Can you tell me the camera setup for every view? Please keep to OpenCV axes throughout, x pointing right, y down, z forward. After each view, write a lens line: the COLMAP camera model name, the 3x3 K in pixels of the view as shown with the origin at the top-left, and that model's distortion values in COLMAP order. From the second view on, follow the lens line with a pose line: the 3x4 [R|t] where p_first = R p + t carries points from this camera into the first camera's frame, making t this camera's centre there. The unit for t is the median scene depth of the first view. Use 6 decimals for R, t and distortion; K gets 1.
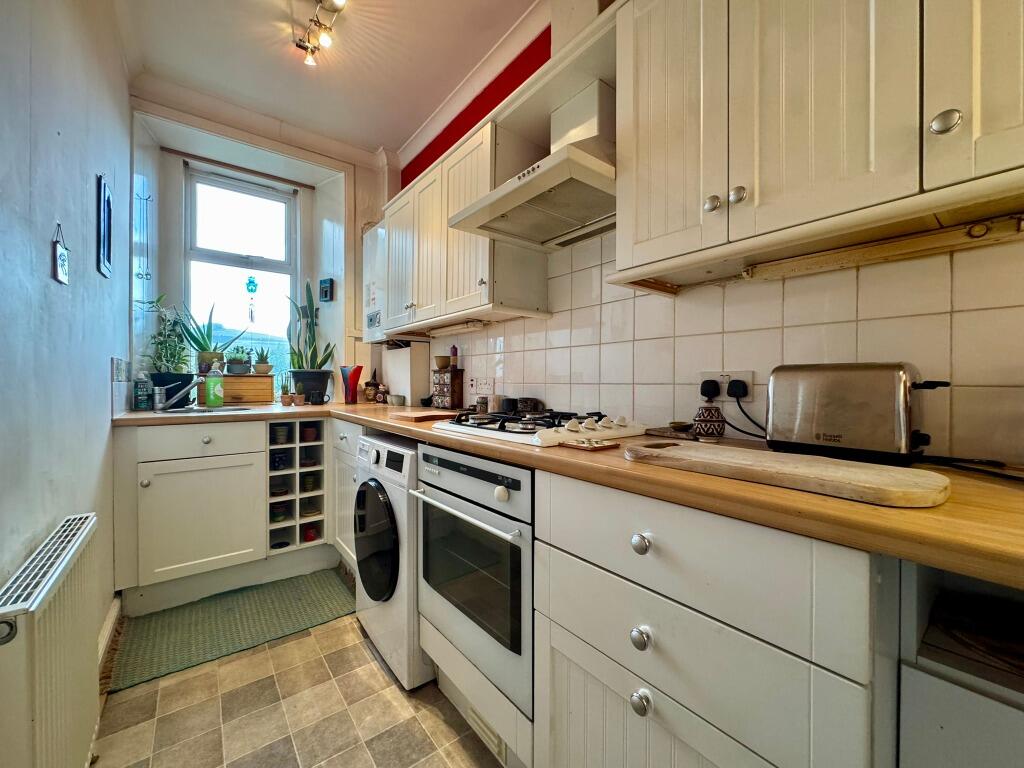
lens RADIAL K [[409.6, 0, 513.8], [0, 409.6, 382.4], [0, 0, 1]] dist [0.003774, 0.000313]
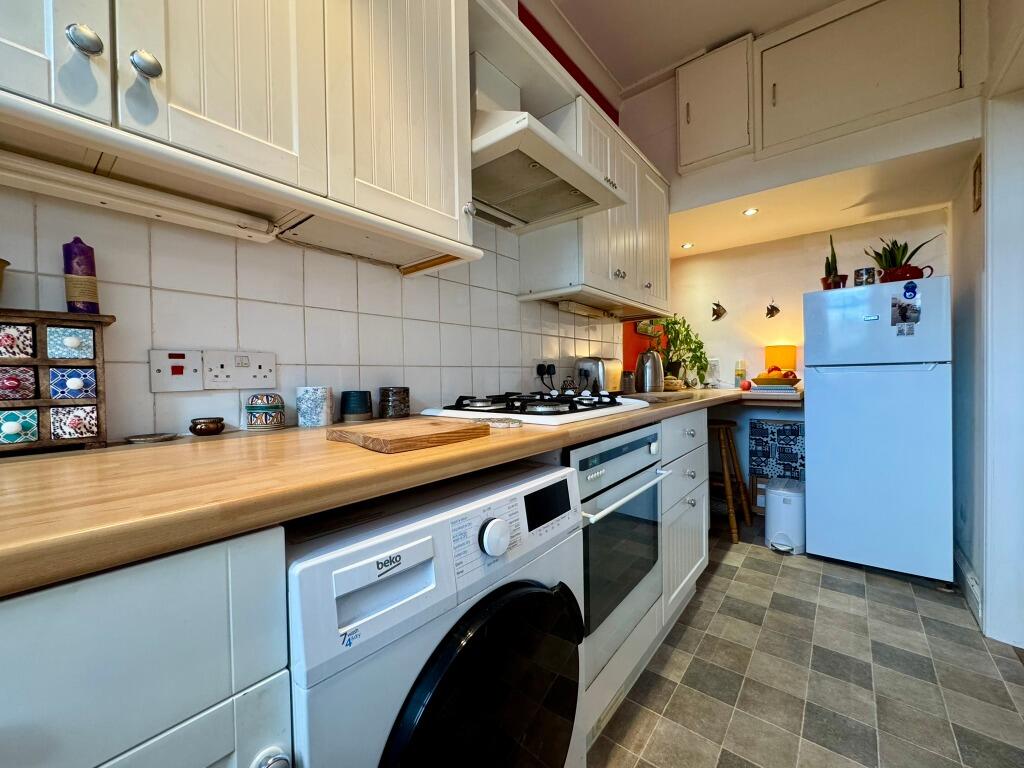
lens RADIAL K [[409.6, 0, 513.4], [0, 409.6, 381.4], [0, 0, 1]] dist [0.003774, 0.000313]
pose [[-0.226745, -0.012749, 0.973871, -0.817371], [0.015483, 0.999741, 0.016692, 0.024860], [-0.973831, 0.018864, -0.226489, 1.195420]]
